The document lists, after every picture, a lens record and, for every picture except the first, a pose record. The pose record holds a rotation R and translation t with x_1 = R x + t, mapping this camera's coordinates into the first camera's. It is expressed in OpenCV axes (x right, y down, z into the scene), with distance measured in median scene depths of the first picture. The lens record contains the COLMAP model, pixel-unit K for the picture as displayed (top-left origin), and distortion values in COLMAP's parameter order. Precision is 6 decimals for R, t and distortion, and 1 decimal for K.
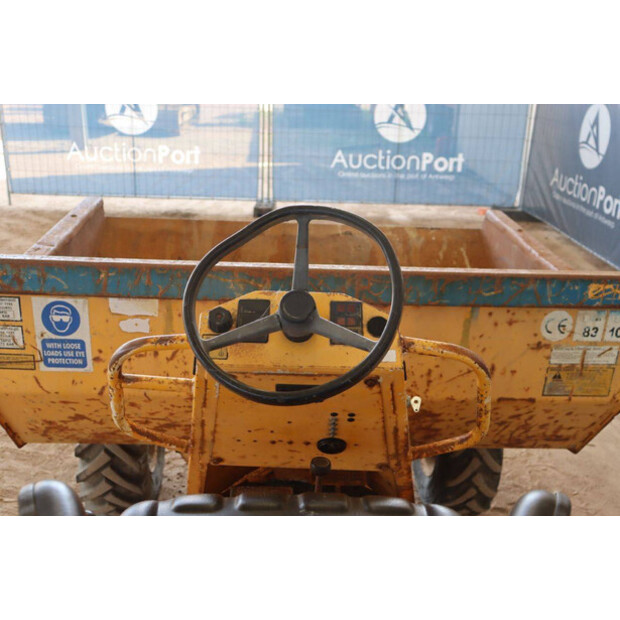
lens RADIAL K [[702.8, 0, 311.6], [0, 702.8, 314.0], [0, 0, 1]] dist [-0.015696, 0.000000]
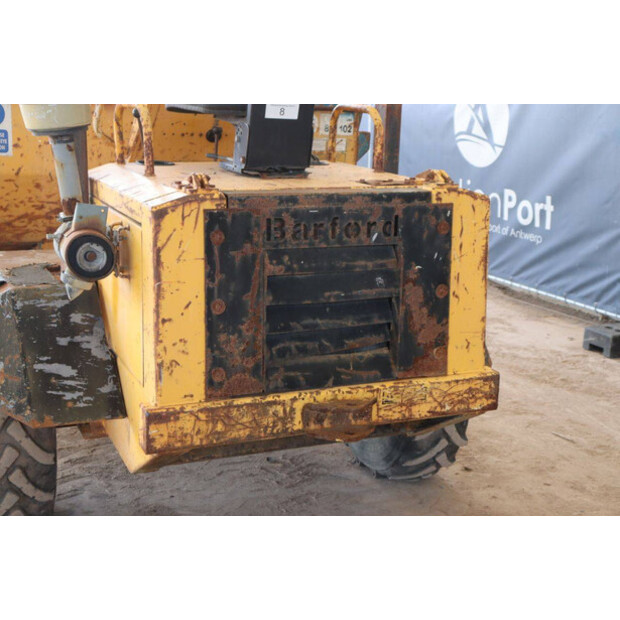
lens RADIAL K [[966.0, 0, 310.3], [0, 966.0, 305.8], [0, 0, 1]] dist [0.137228, 0.000000]
pose [[0.917562, -0.087202, 0.387912, -0.548681], [0.138425, 0.984676, -0.106073, 0.666141], [-0.372718, 0.151025, 0.915572, -0.980420]]
